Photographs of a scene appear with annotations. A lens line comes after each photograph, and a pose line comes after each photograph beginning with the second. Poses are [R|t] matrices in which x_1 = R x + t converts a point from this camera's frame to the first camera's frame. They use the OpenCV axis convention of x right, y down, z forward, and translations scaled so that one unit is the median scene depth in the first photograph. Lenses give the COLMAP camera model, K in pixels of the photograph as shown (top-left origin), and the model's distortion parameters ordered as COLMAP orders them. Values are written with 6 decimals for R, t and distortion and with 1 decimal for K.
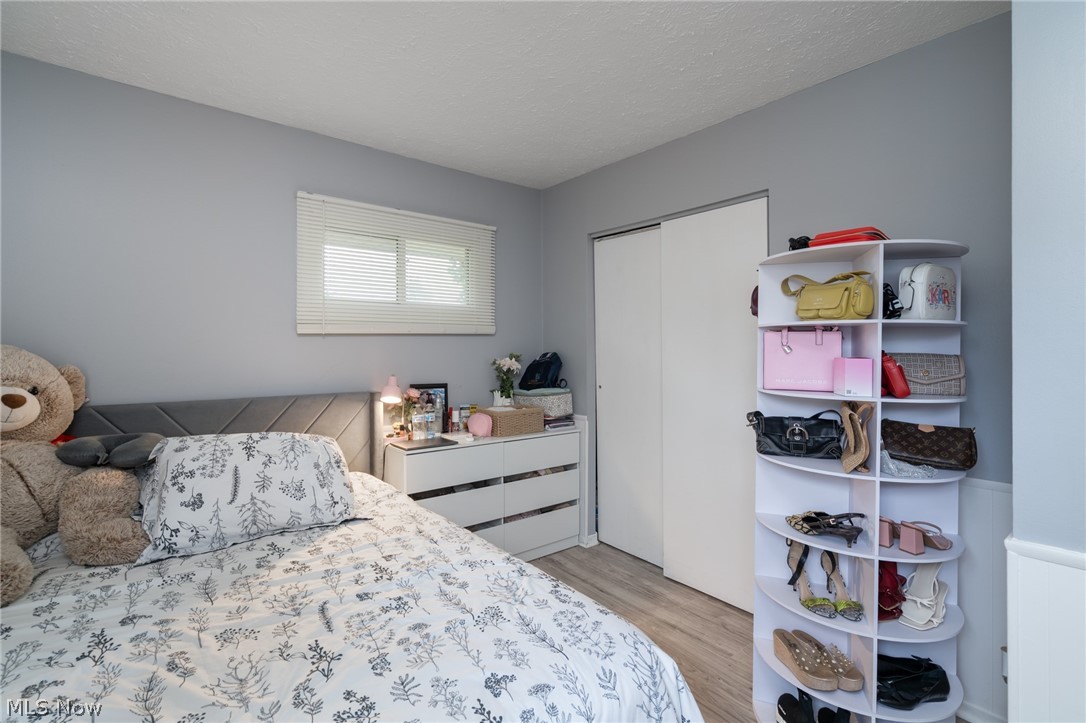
lens RADIAL K [[492.3, 0, 543.4], [0, 492.3, 354.0], [0, 0, 1]] dist [-0.004647, -0.000036]
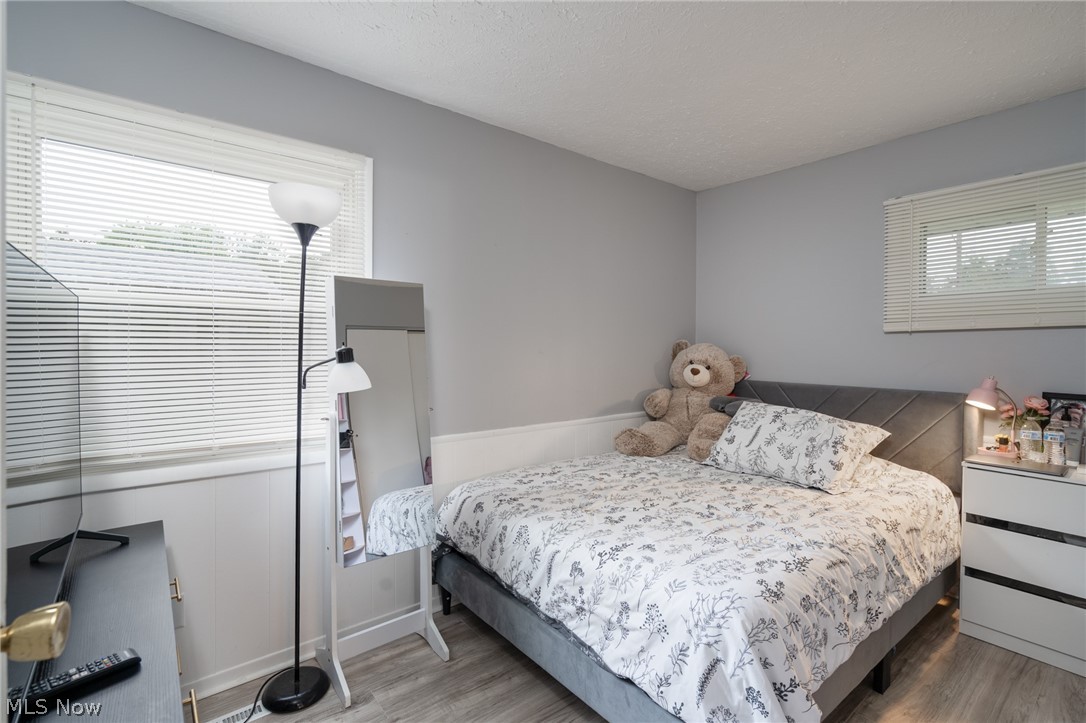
lens RADIAL K [[492.3, 0, 543.5], [0, 492.3, 357.3], [0, 0, 1]] dist [-0.004647, -0.000036]
pose [[-0.003765, 0.021155, -0.999769, 0.937952], [-0.014952, 0.999663, 0.021209, 0.005135], [0.999881, 0.015028, -0.003448, 0.397611]]
